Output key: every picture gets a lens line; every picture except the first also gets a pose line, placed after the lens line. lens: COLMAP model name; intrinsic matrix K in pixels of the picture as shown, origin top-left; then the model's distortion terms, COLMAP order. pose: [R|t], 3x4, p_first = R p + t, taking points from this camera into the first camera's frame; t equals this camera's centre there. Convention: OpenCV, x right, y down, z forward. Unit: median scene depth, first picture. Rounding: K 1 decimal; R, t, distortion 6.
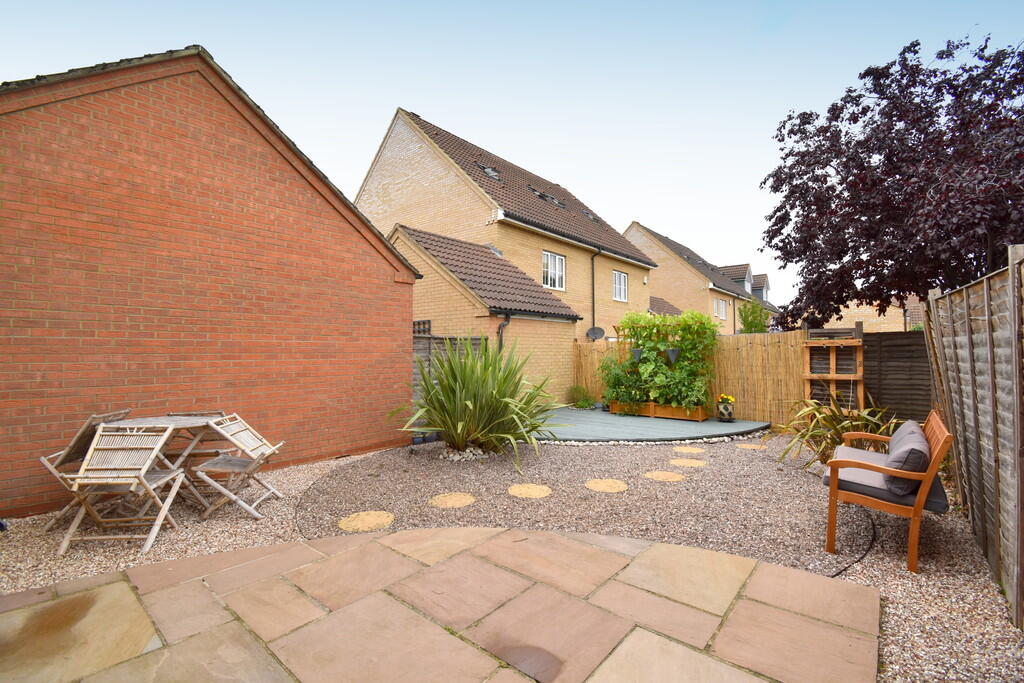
lens RADIAL K [[449.3, 0, 515.7], [0, 449.3, 336.3], [0, 0, 1]] dist [0.018344, -0.025527]
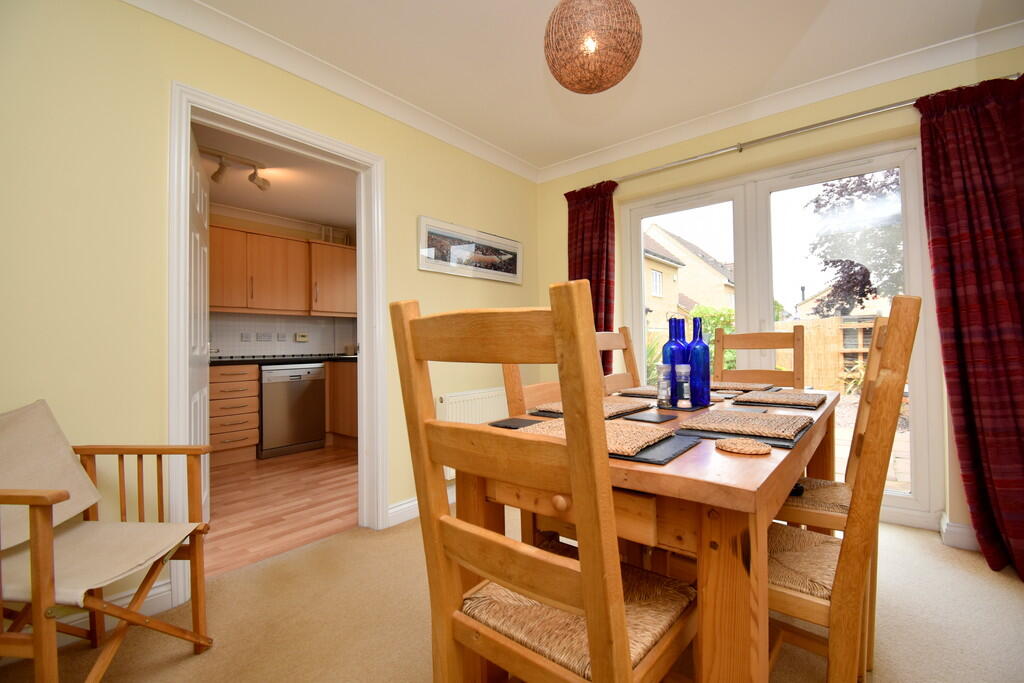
lens RADIAL K [[449.3, 0, 515.7], [0, 449.3, 336.3], [0, 0, 1]] dist [0.018344, -0.025527]
pose [[0.999703, -0.013745, 0.020146, -0.332441], [0.013582, 0.999874, 0.008190, 0.019765], [-0.020256, -0.007914, 0.999763, -0.310212]]
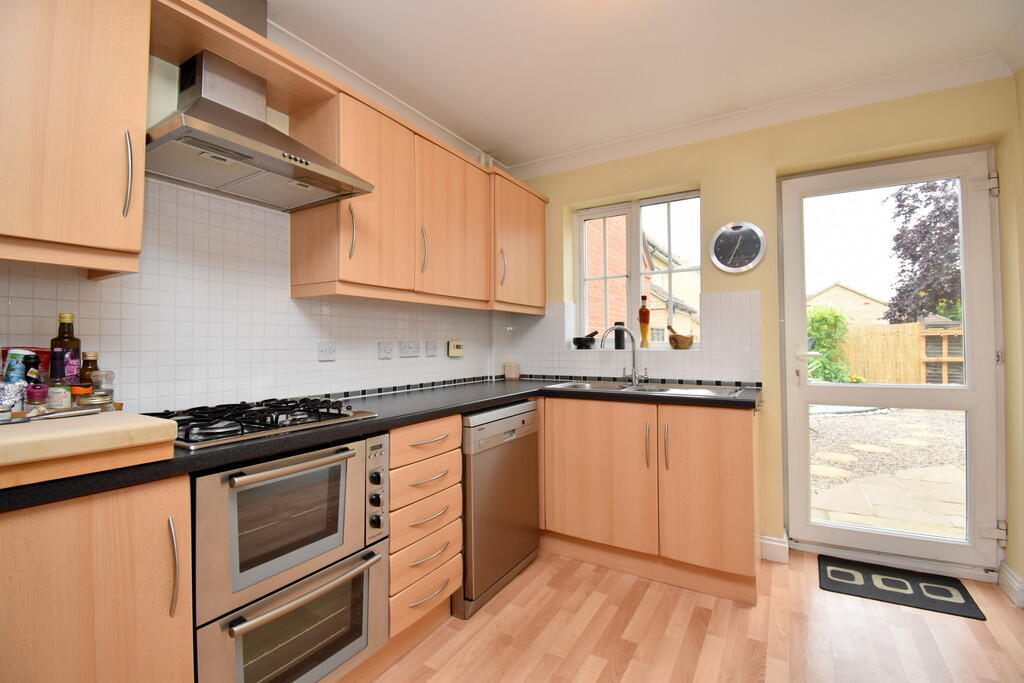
lens RADIAL K [[449.3, 0, 515.7], [0, 449.3, 336.3], [0, 0, 1]] dist [0.018344, -0.025527]
pose [[0.987673, -0.001111, 0.156527, -0.610032], [-0.001005, 0.999909, 0.013436, 0.008469], [-0.156527, -0.013427, 0.987582, -0.042738]]
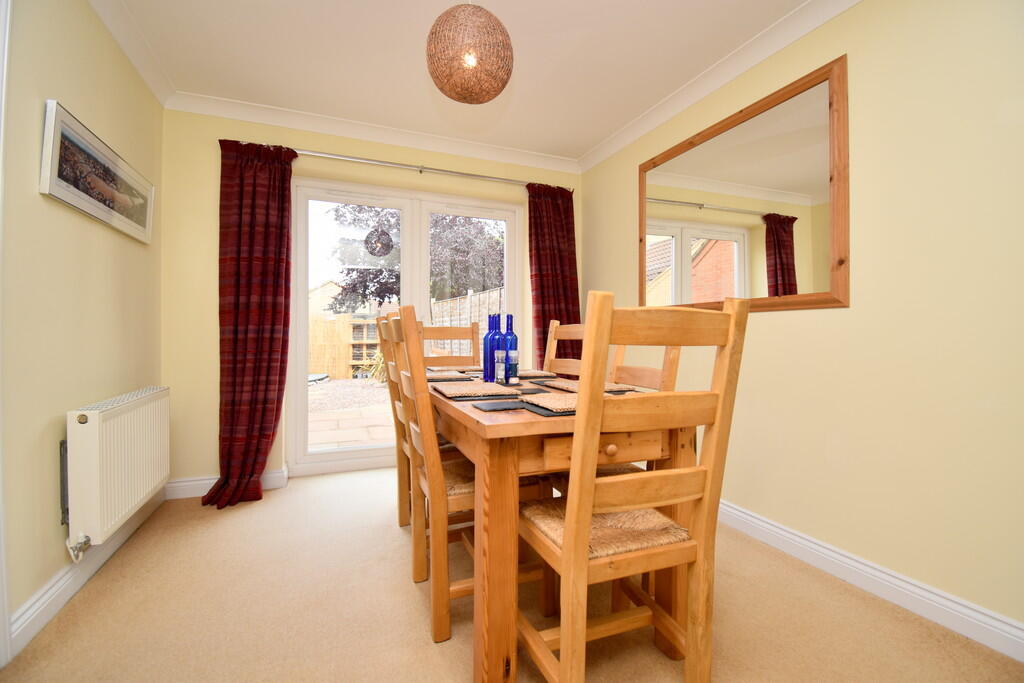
lens RADIAL K [[449.3, 0, 515.7], [0, 449.3, 336.3], [0, 0, 1]] dist [0.018344, -0.025527]
pose [[0.463318, 0.002615, 0.886188, -0.464902], [-0.033582, 0.999329, 0.014609, 0.022602], [-0.885556, -0.036529, 0.463095, -0.241694]]
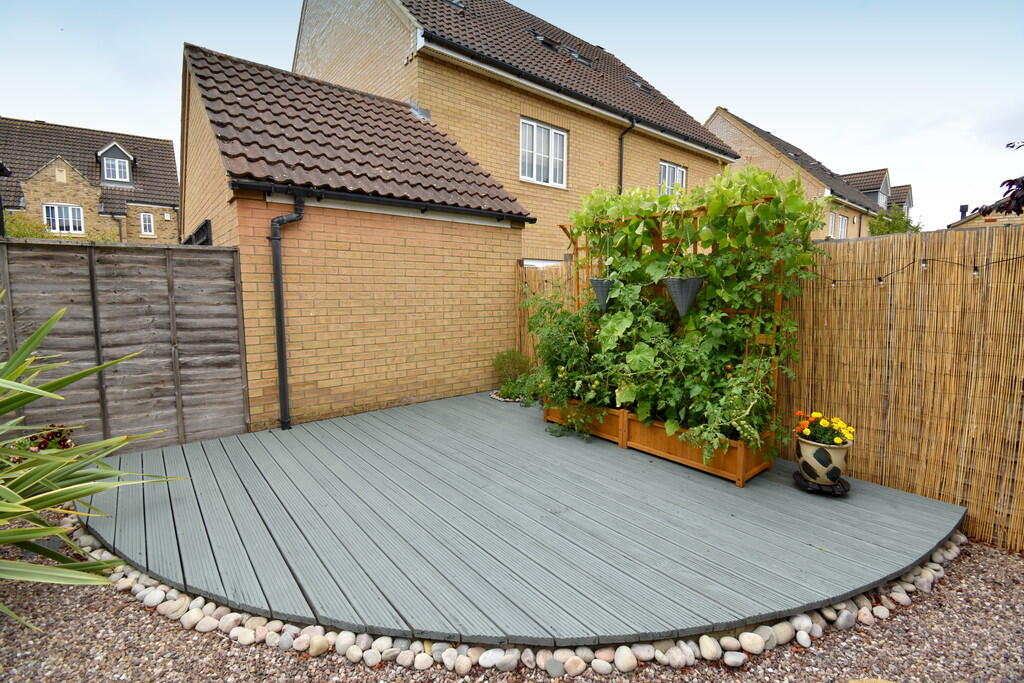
lens RADIAL K [[449.3, 0, 515.7], [0, 449.3, 336.3], [0, 0, 1]] dist [0.018344, -0.025527]
pose [[0.982524, 0.028668, -0.183916, 0.290905], [-0.002168, 0.989764, 0.142696, 0.023806], [0.186124, -0.139803, 0.972529, 0.622408]]
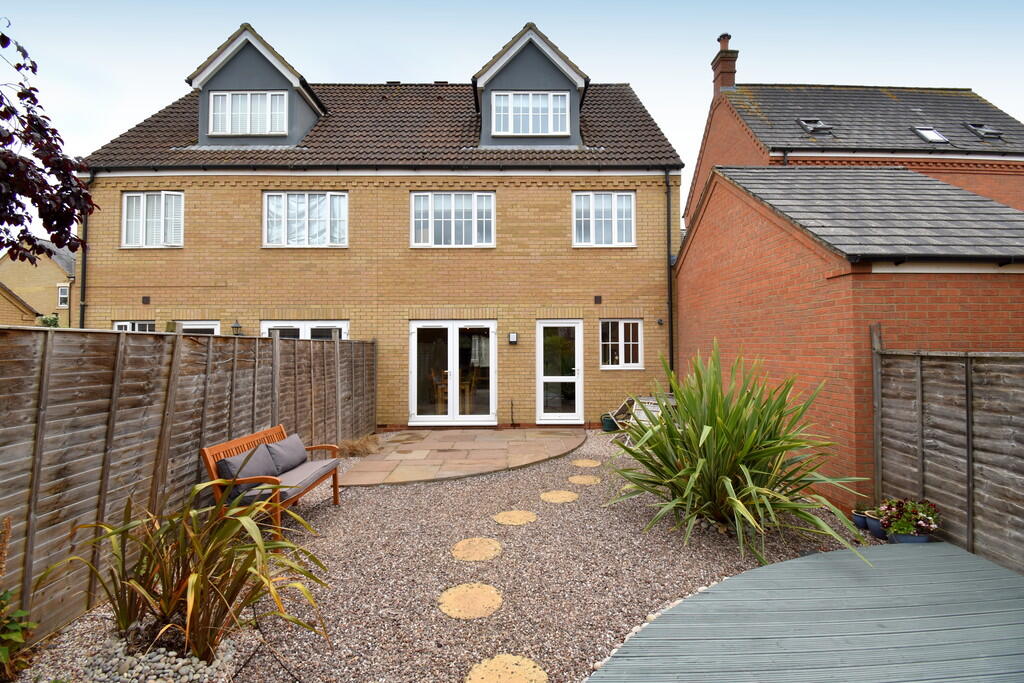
lens RADIAL K [[449.3, 0, 515.7], [0, 449.3, 336.3], [0, 0, 1]] dist [0.018344, -0.025527]
pose [[-0.757250, -0.009698, -0.653053, 0.464710], [0.025795, 0.998665, -0.044742, -0.008164], [0.652616, -0.050727, -0.755989, 0.973723]]
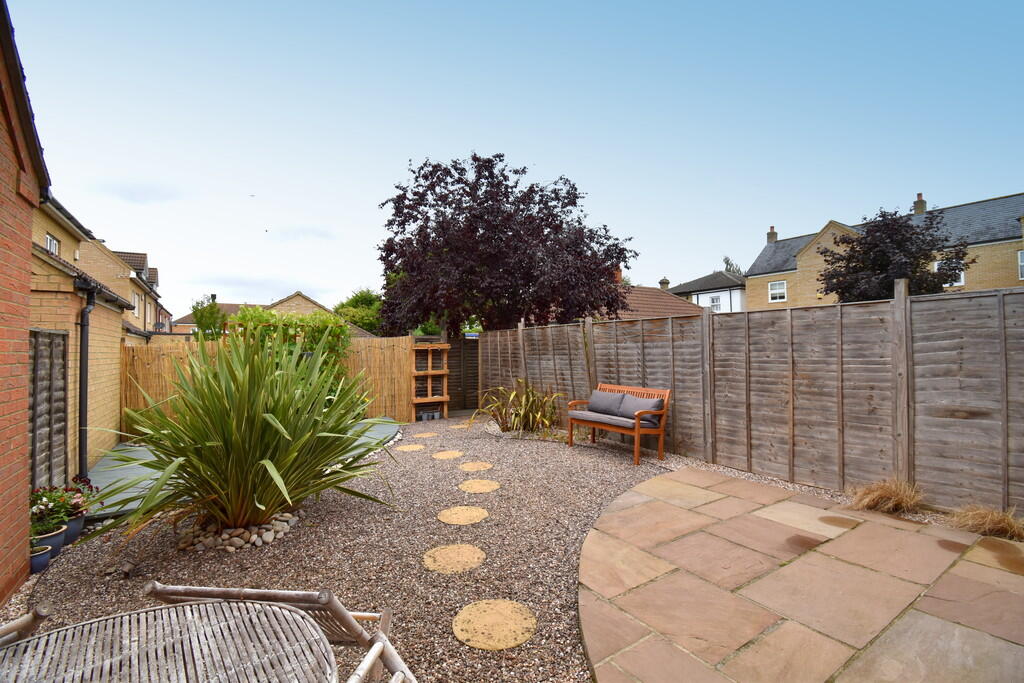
lens RADIAL K [[449.3, 0, 515.7], [0, 449.3, 336.3], [0, 0, 1]] dist [0.018344, -0.025527]
pose [[0.285906, 0.026788, 0.957883, -0.419507], [-0.018072, 0.999582, -0.022560, 0.008779], [-0.958087, -0.010861, 0.286270, 0.353360]]
